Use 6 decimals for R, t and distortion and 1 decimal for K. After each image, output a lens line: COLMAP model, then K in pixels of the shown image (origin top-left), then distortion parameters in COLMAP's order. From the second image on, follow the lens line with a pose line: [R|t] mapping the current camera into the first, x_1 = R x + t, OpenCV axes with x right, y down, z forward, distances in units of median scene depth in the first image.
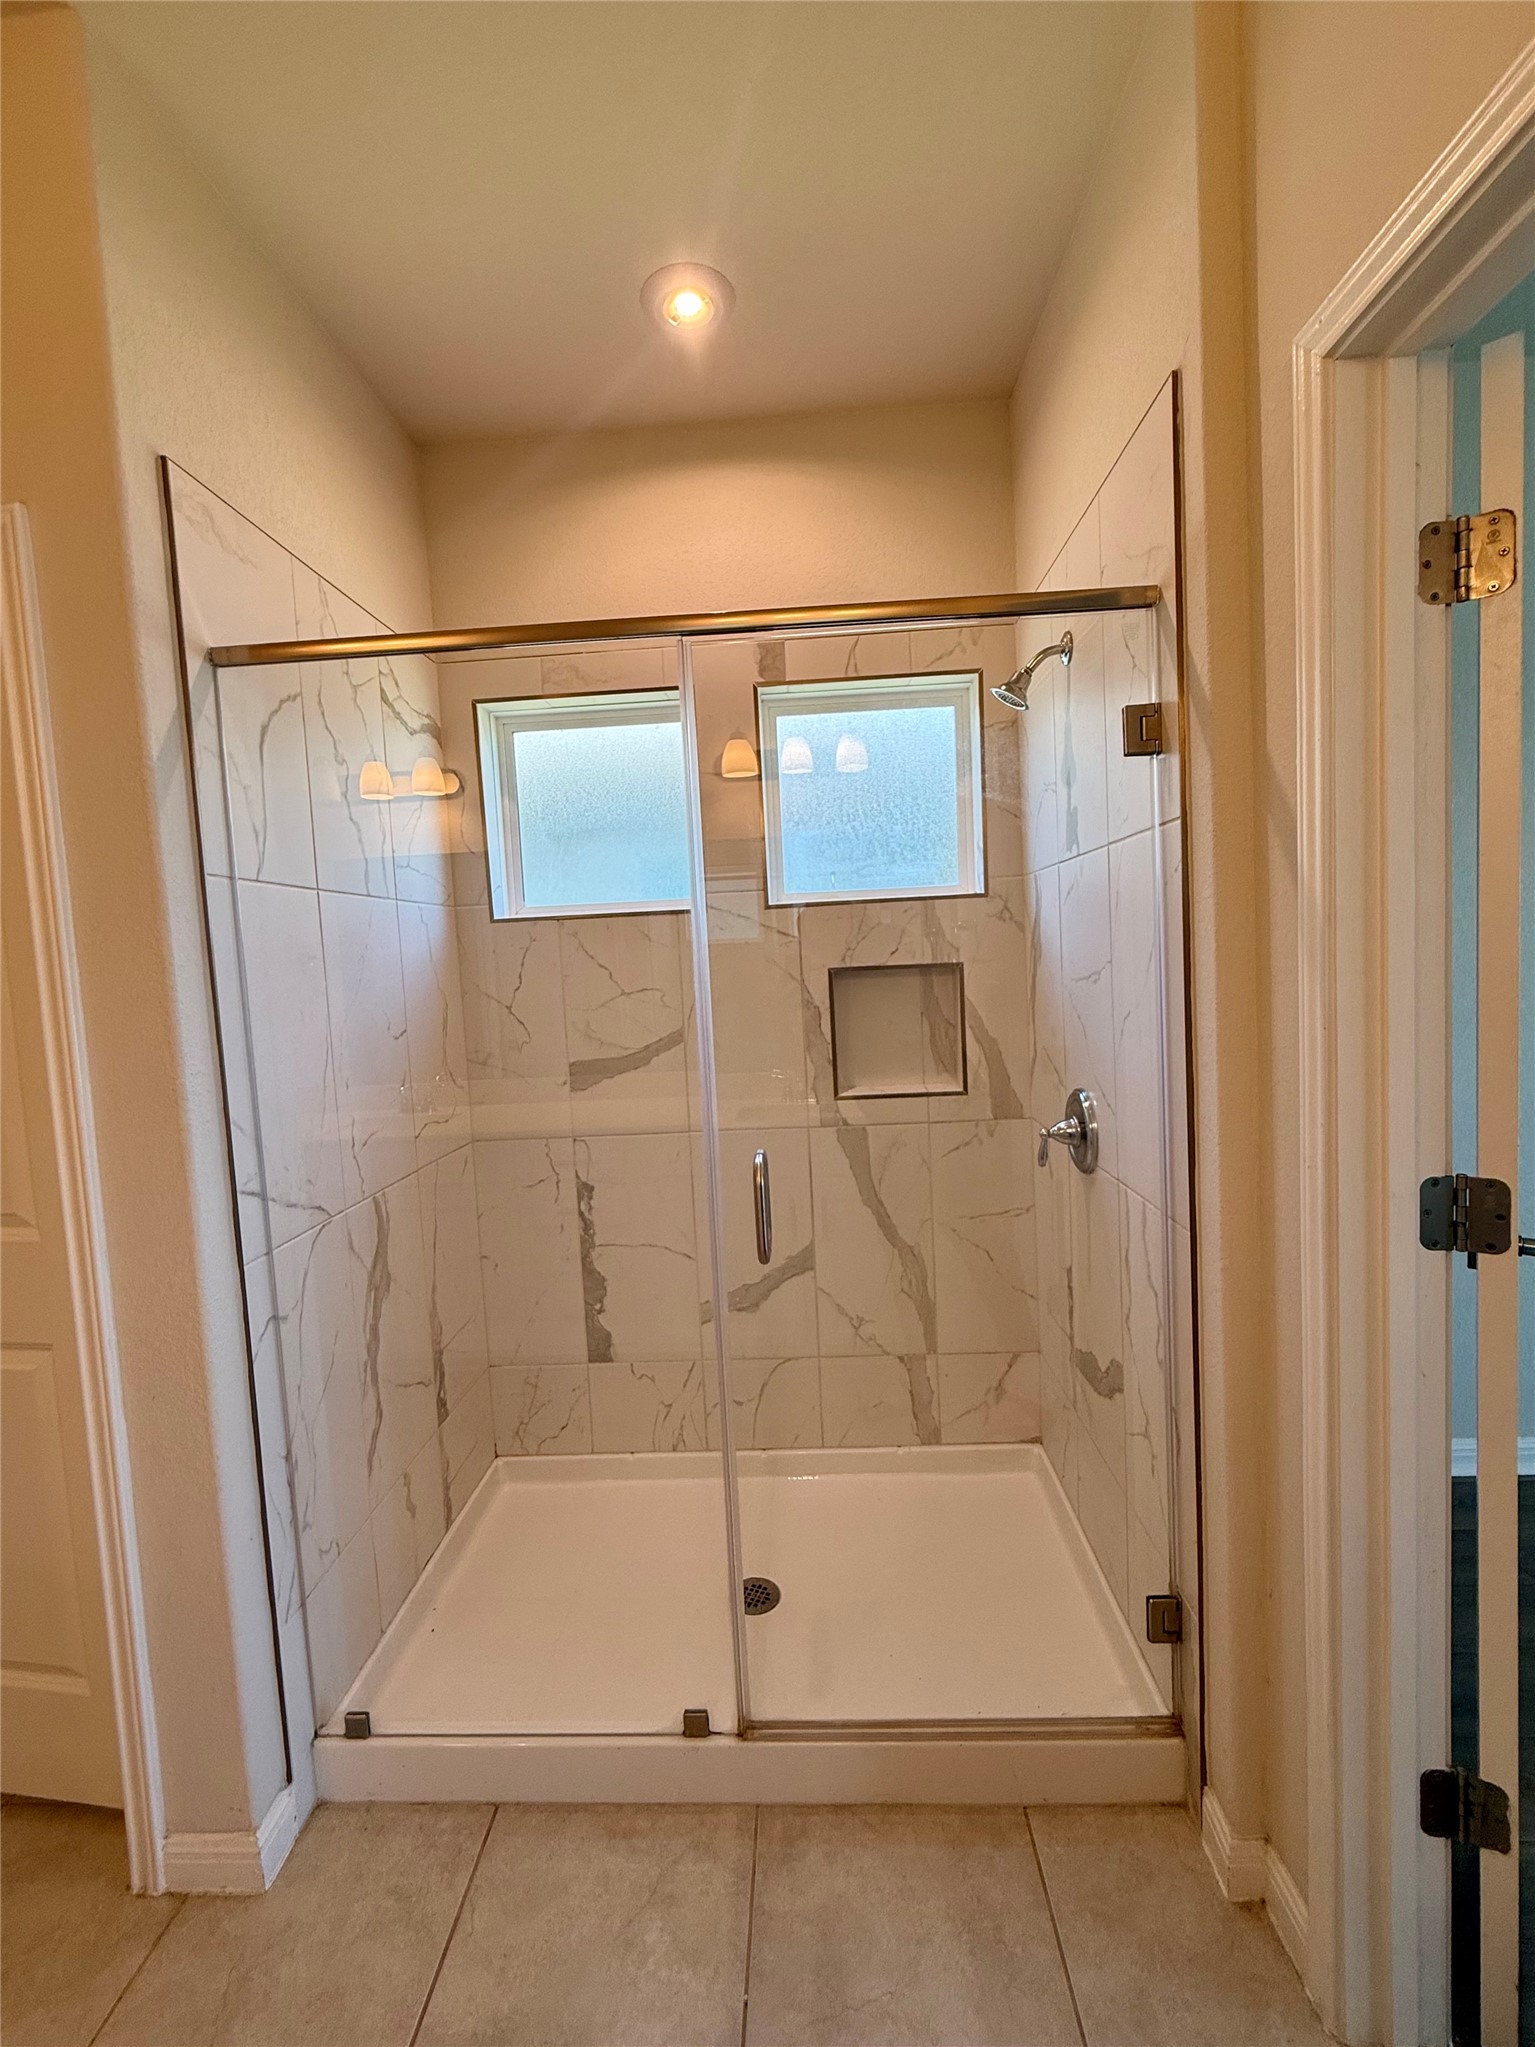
lens RADIAL K [[878.6, 0, 761.3], [0, 878.6, 1021.7], [0, 0, 1]] dist [0.003535, -0.000350]
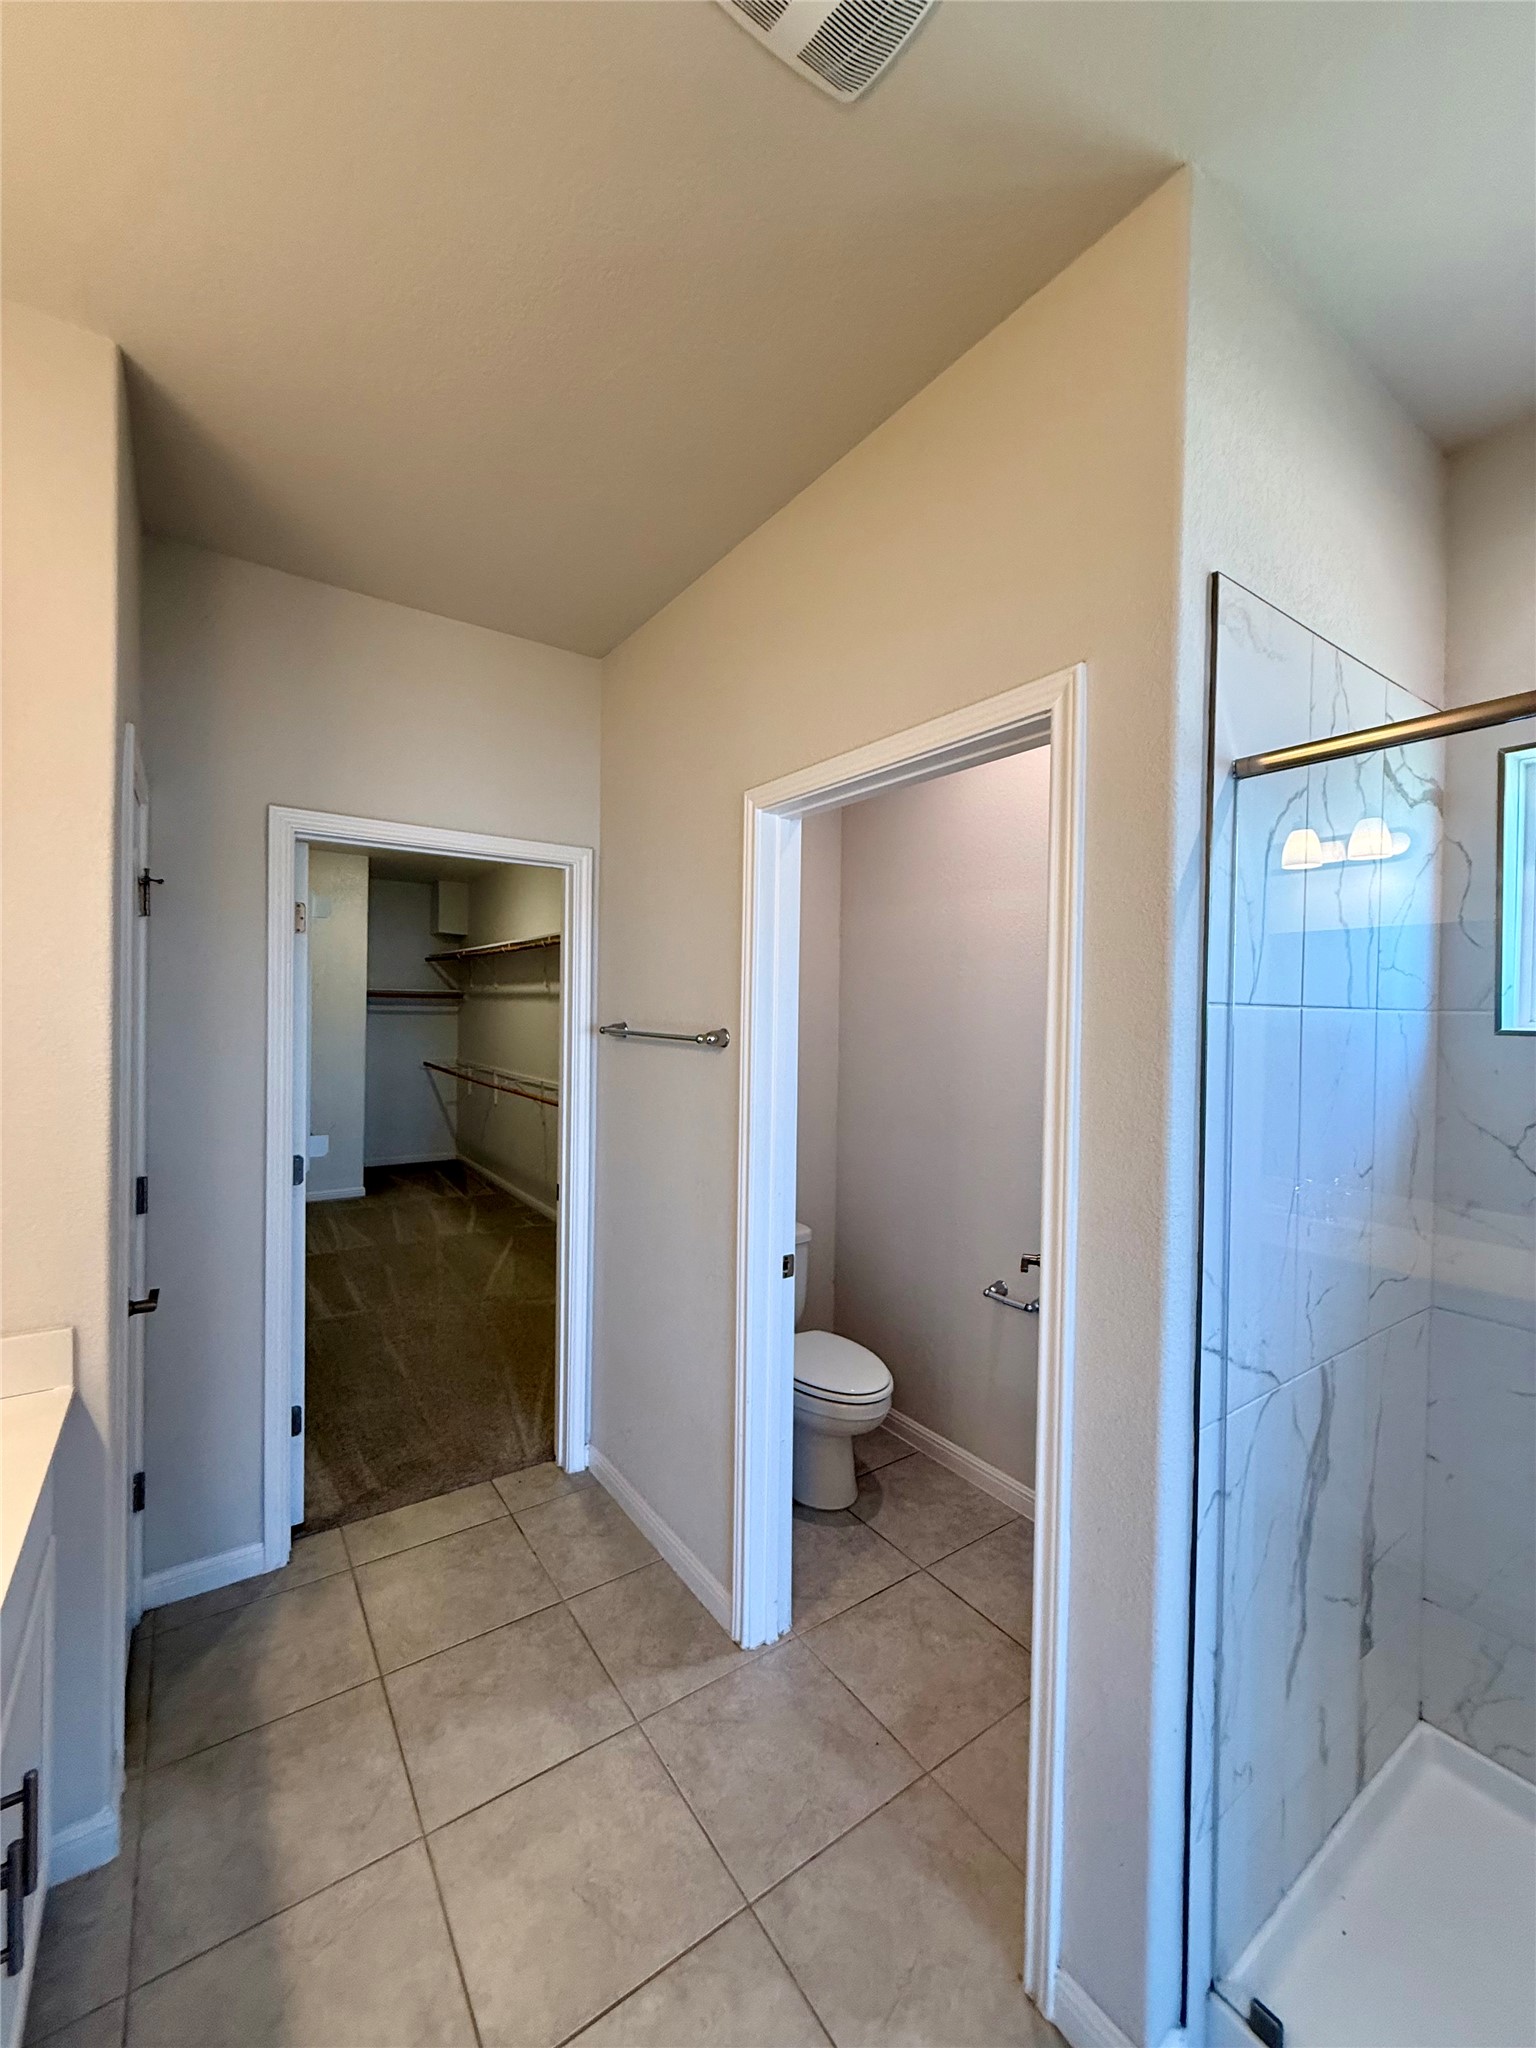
lens RADIAL K [[818.5, 0, 760.7], [0, 818.5, 1024.0], [0, 0, 1]] dist [0.000595, -0.000549]
pose [[0.615643, 0.082088, -0.783738, -0.187702], [-0.107992, 0.993965, 0.019277, -0.087144], [0.780590, 0.072770, 0.620793, 0.066338]]
